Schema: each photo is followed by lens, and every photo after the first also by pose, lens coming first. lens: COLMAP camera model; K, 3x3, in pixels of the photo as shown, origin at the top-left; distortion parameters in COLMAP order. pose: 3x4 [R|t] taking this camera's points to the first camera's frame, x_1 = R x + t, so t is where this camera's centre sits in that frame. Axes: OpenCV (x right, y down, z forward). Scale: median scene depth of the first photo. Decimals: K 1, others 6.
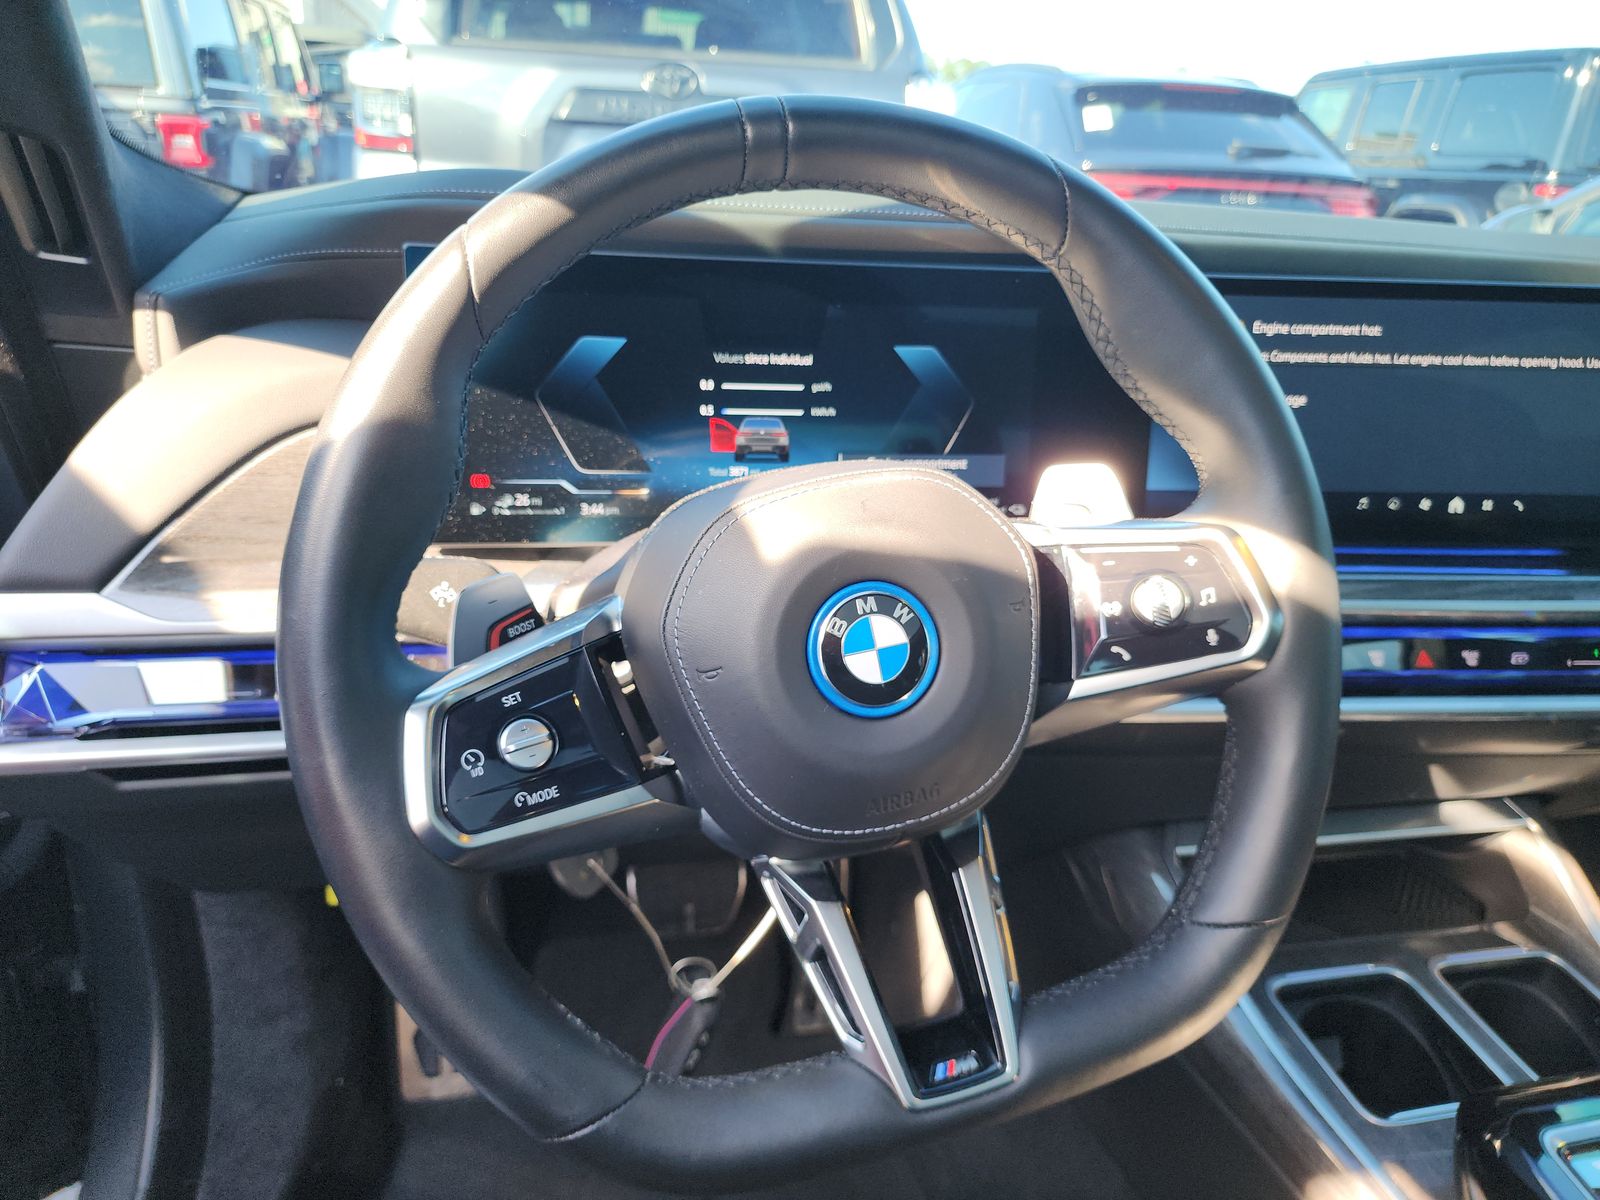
lens RADIAL K [[1092.0, 0, 798.9], [0, 1092.0, 594.9], [0, 0, 1]] dist [0.019918, -0.014431]
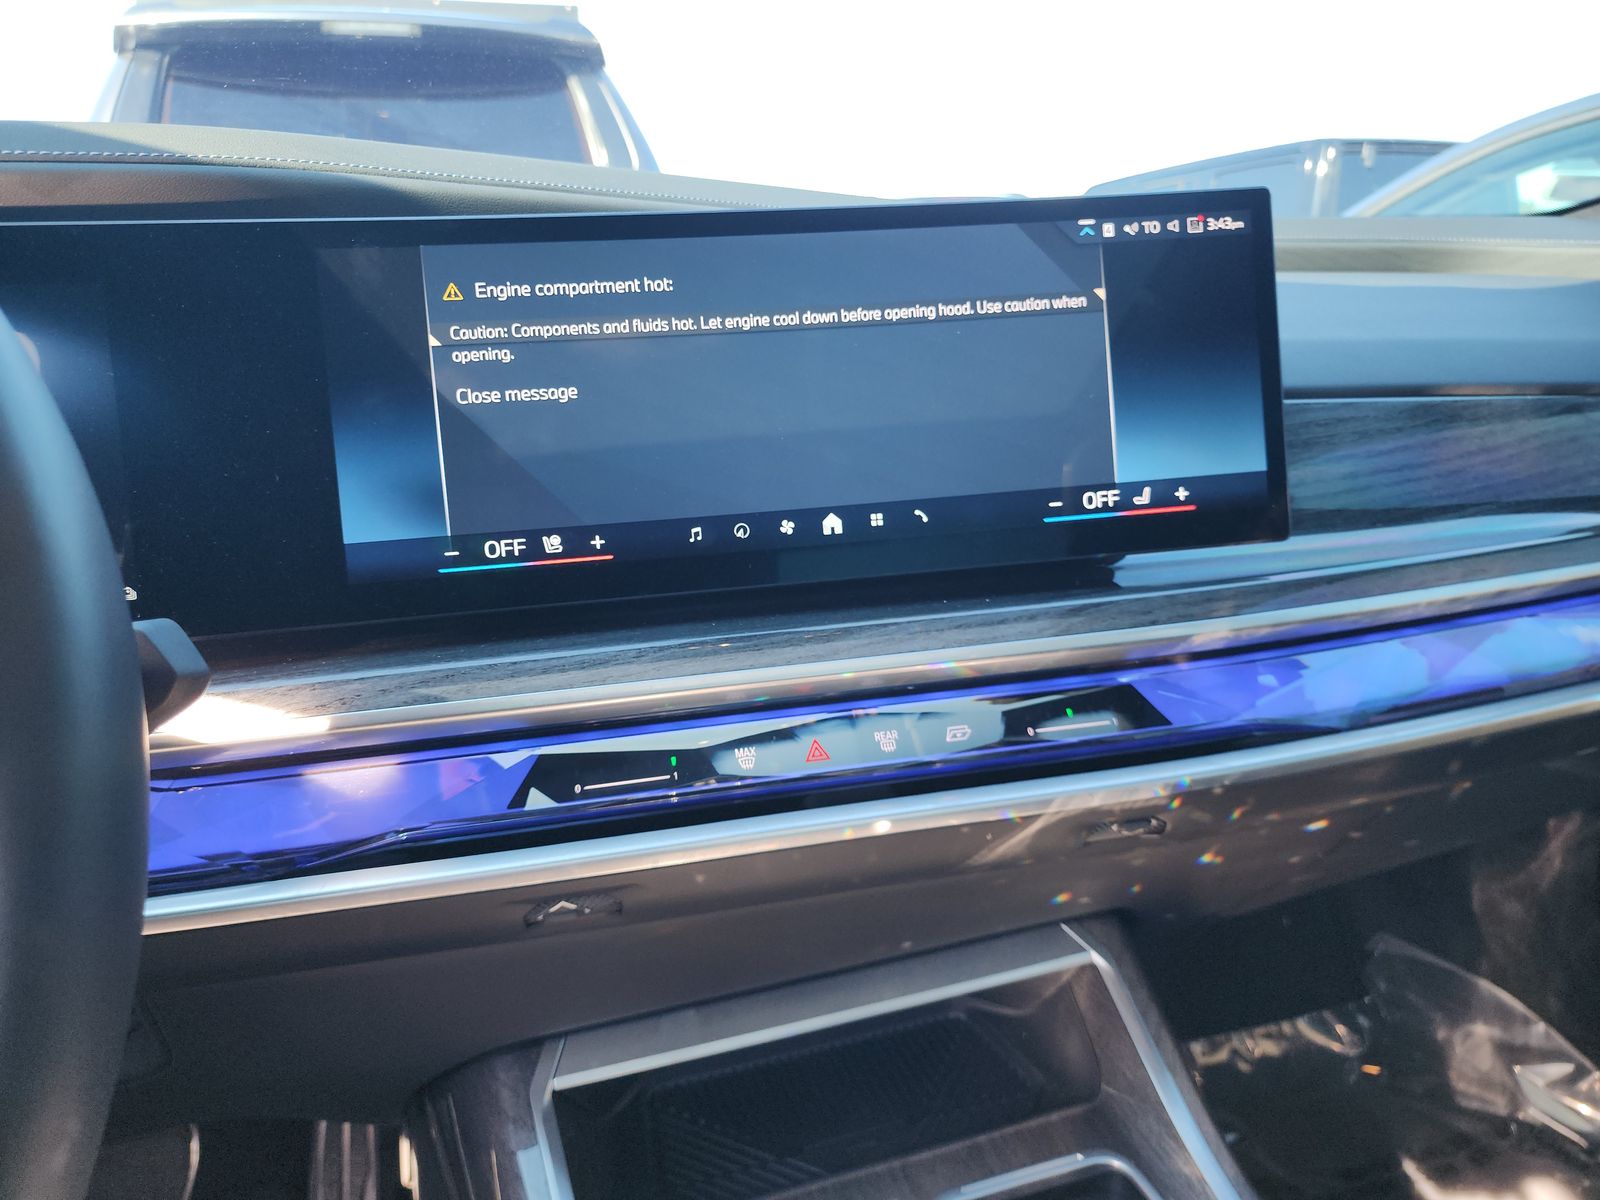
lens RADIAL K [[1092.0, 0, 800.5], [0, 1092.0, 606.3], [0, 0, 1]] dist [0.019918, -0.014431]
pose [[0.988279, -0.109241, 0.106631, 0.509997], [0.120190, 0.987465, -0.102310, 0.037430], [-0.094118, 0.113927, 0.989021, 0.336482]]
